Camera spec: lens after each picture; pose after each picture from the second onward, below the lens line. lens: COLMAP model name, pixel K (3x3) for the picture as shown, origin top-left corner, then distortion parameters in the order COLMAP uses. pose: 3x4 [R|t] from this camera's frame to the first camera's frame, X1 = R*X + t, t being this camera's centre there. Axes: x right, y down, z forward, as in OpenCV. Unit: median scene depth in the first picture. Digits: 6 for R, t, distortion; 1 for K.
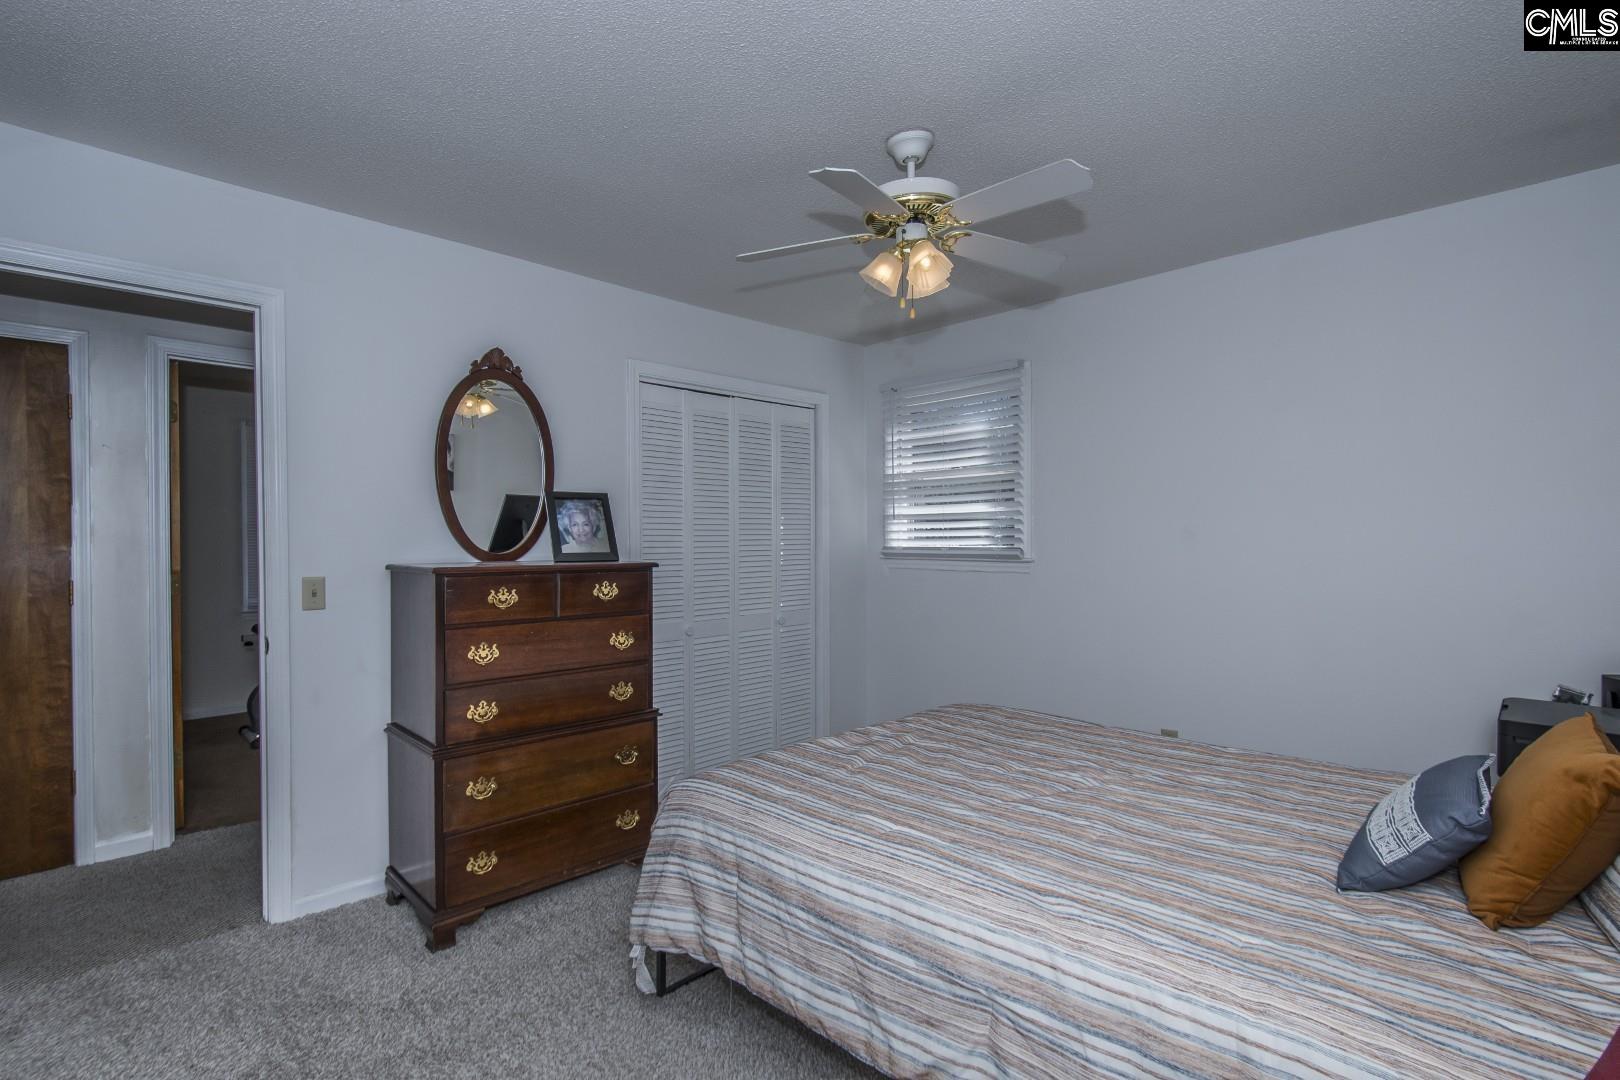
lens RADIAL K [[740.2, 0, 789.5], [0, 740.2, 553.0], [0, 0, 1]] dist [0.009093, -0.006869]
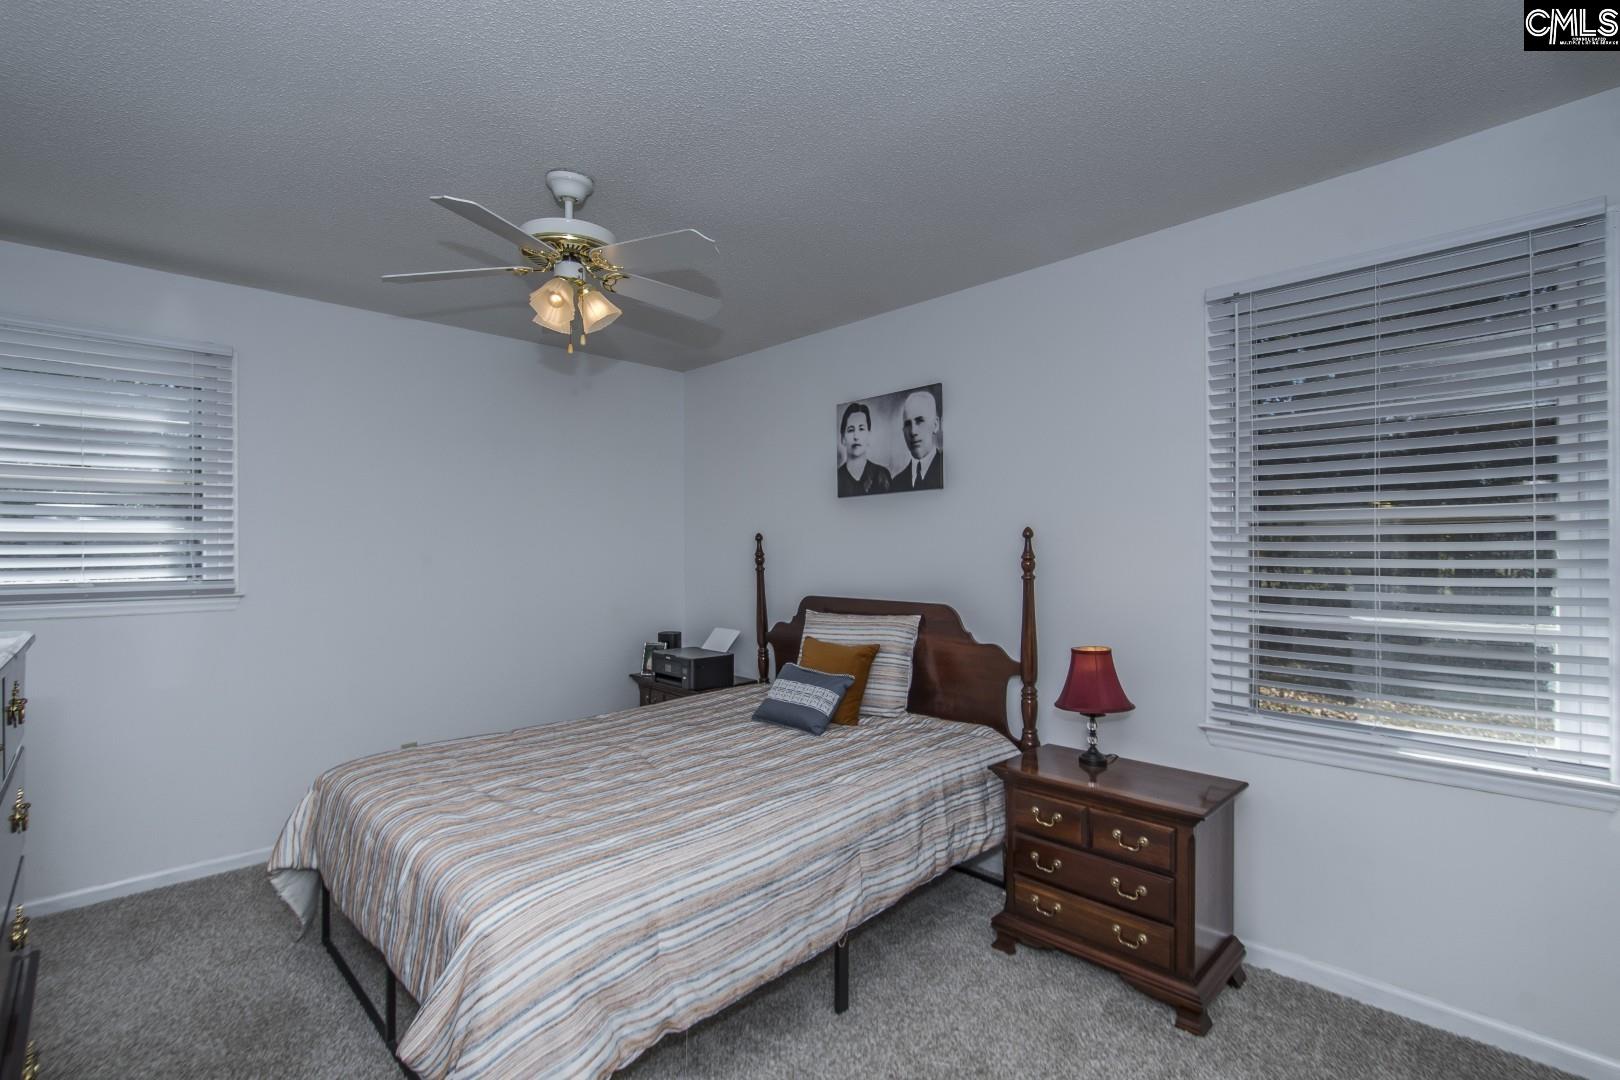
lens RADIAL K [[740.2, 0, 789.5], [0, 740.2, 553.0], [0, 0, 1]] dist [0.009093, -0.006869]
pose [[0.041185, -0.008876, 0.999112, -0.852981], [0.033060, 0.999425, 0.007516, -0.037653], [-0.998604, 0.032721, 0.041455, 0.667504]]
